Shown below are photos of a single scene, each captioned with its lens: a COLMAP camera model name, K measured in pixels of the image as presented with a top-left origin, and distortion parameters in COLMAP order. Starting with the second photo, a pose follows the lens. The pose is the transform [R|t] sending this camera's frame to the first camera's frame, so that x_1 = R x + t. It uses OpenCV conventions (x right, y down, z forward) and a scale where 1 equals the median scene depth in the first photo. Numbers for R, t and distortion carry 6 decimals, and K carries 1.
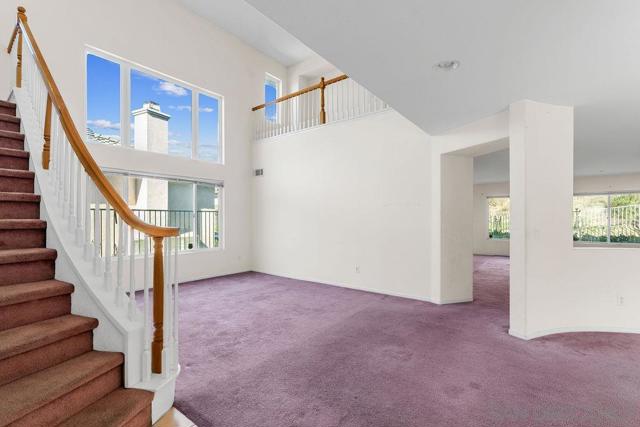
lens RADIAL K [[289.7, 0, 325.7], [0, 289.7, 213.8], [0, 0, 1]] dist [-0.005980, 0.000676]
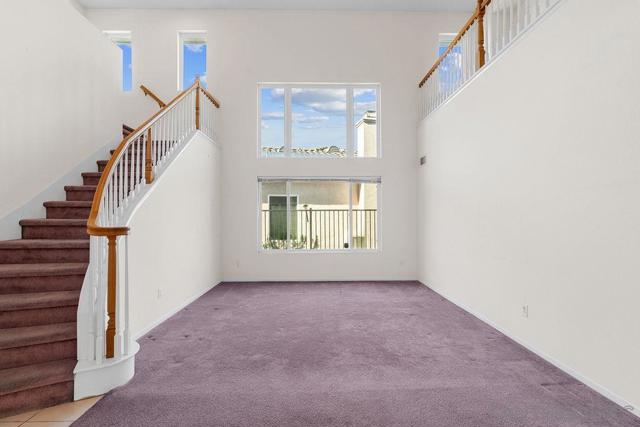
lens RADIAL K [[289.7, 0, 321.1], [0, 289.7, 215.9], [0, 0, 1]] dist [-0.005980, 0.000676]
pose [[0.620574, -0.005457, -0.784129, 0.303555], [0.014141, 0.999891, 0.004233, 0.004605], [0.784020, -0.013716, 0.620584, 0.364854]]
